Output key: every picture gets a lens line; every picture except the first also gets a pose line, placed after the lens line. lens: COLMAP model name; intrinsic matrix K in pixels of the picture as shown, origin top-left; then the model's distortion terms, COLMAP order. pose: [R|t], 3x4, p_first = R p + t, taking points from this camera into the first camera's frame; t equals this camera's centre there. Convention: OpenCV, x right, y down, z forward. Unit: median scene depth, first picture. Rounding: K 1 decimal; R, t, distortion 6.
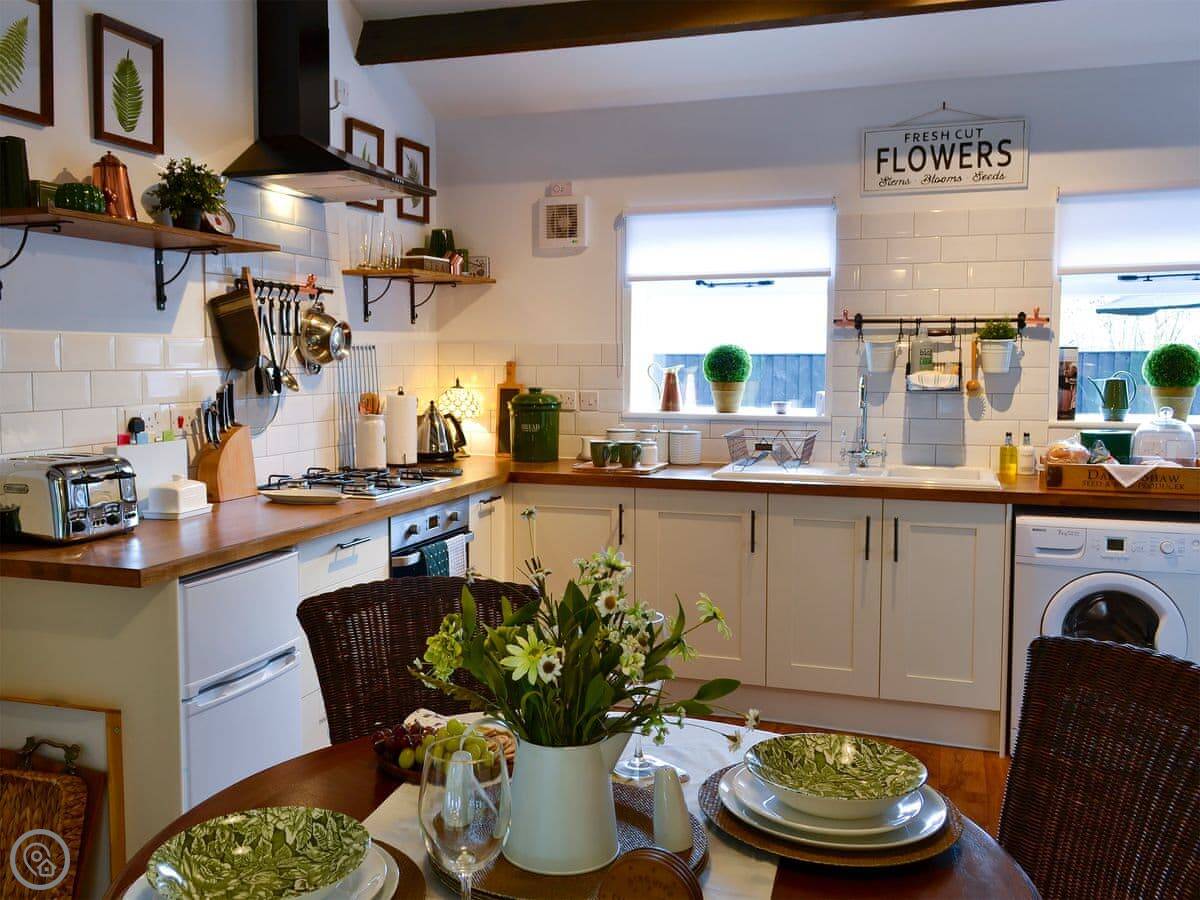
lens RADIAL K [[1124.5, 0, 600.0], [0, 1124.5, 450.0], [0, 0, 1]] dist [0.007346, 0.016375]
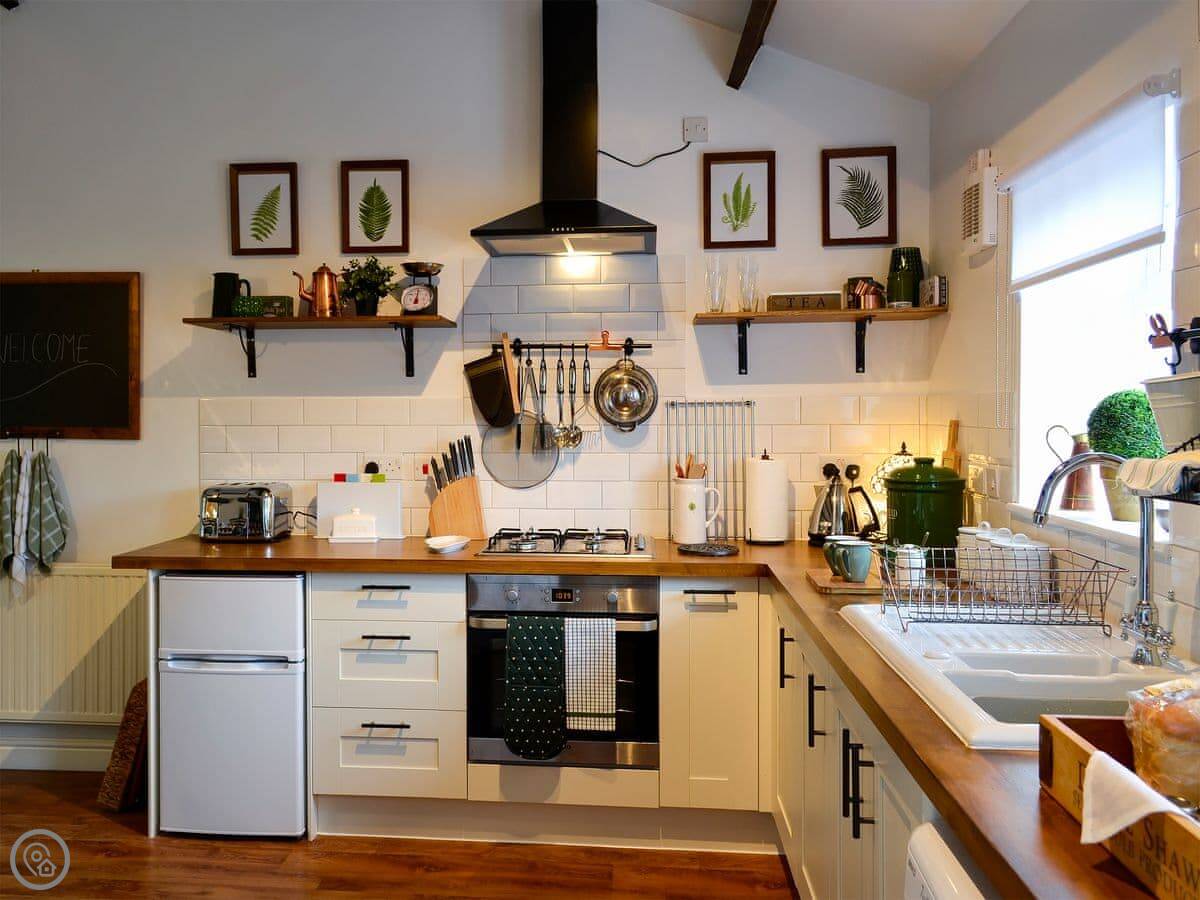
lens RADIAL K [[1124.5, 0, 600.0], [0, 1124.5, 450.0], [0, 0, 1]] dist [0.007346, 0.016375]
pose [[0.175817, 0.031079, -0.983932, 0.752247], [-0.079520, 0.996684, 0.017272, -0.071804], [0.981206, 0.075206, 0.177705, 0.866494]]
